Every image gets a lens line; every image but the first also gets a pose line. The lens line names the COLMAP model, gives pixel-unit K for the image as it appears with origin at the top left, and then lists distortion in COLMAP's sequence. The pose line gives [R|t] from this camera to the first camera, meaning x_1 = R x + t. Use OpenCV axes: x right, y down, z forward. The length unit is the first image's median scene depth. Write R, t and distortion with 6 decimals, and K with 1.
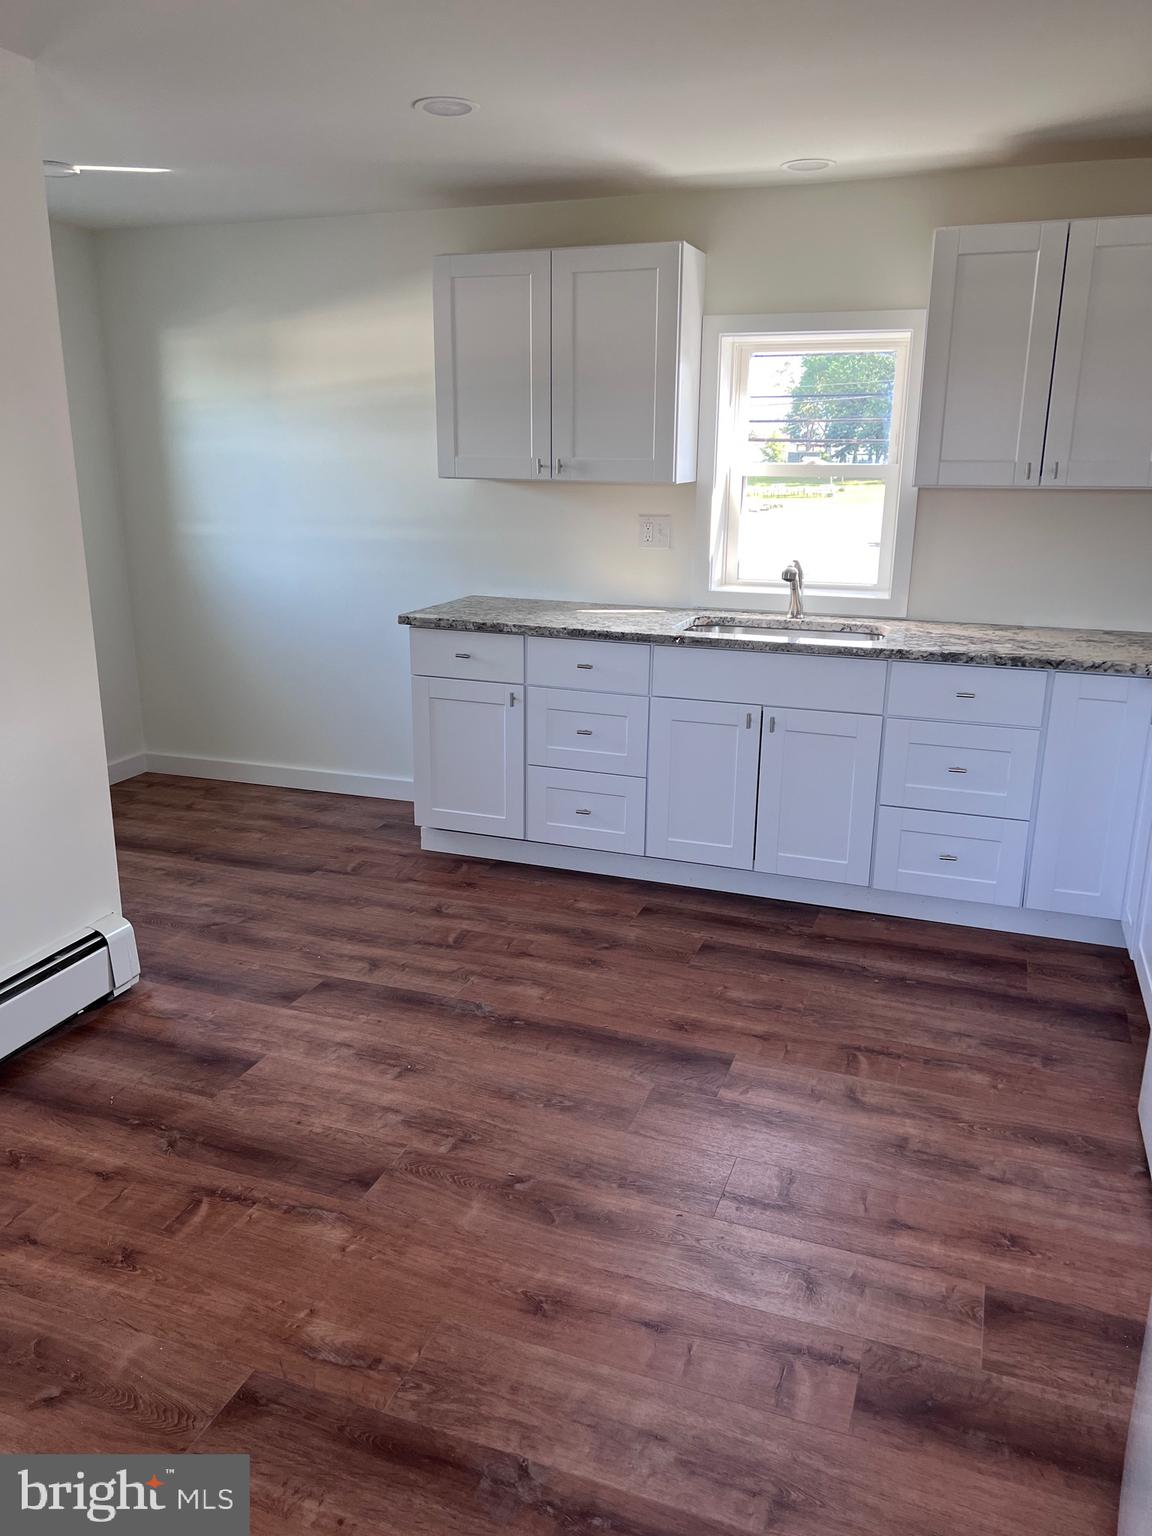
lens RADIAL K [[1153.3, 0, 579.3], [0, 1153.3, 760.5], [0, 0, 1]] dist [0.050676, -0.043690]
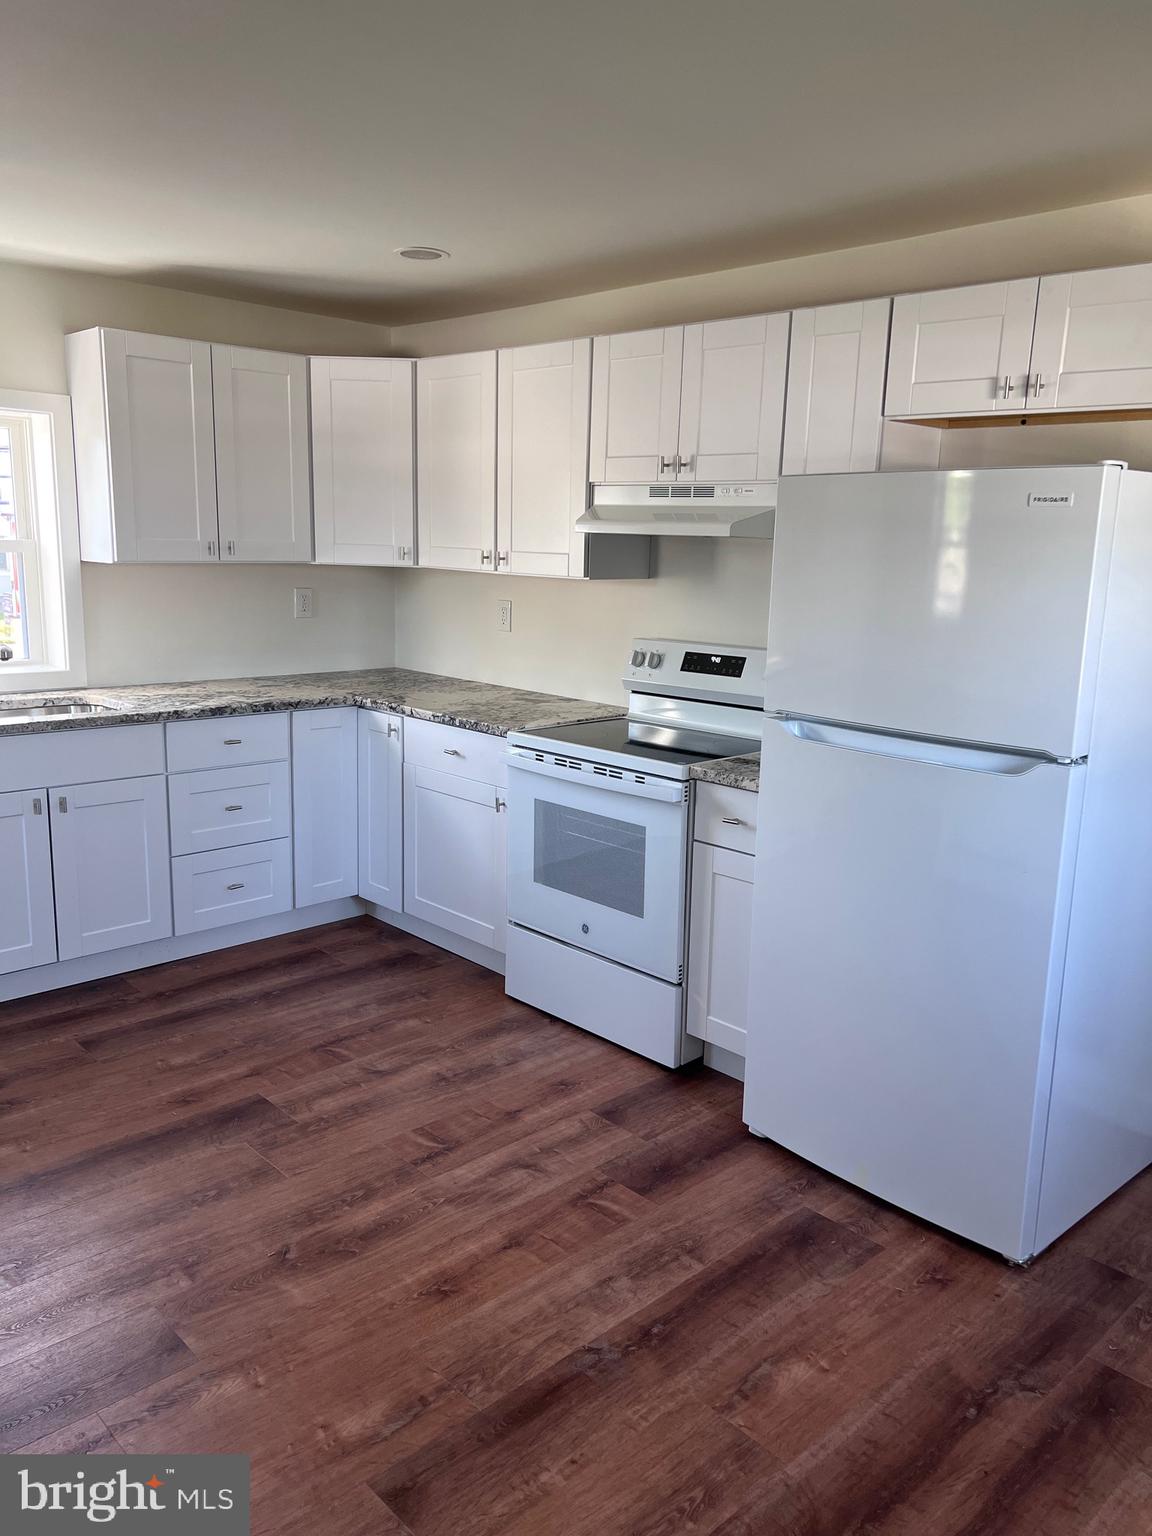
lens RADIAL K [[1153.3, 0, 578.8], [0, 1153.3, 768.6], [0, 0, 1]] dist [0.050676, -0.043690]
pose [[0.443343, -0.174622, 0.879178, -0.654495], [0.212767, 0.973309, 0.086026, -0.069959], [-0.870734, 0.148921, 0.468664, 0.207818]]
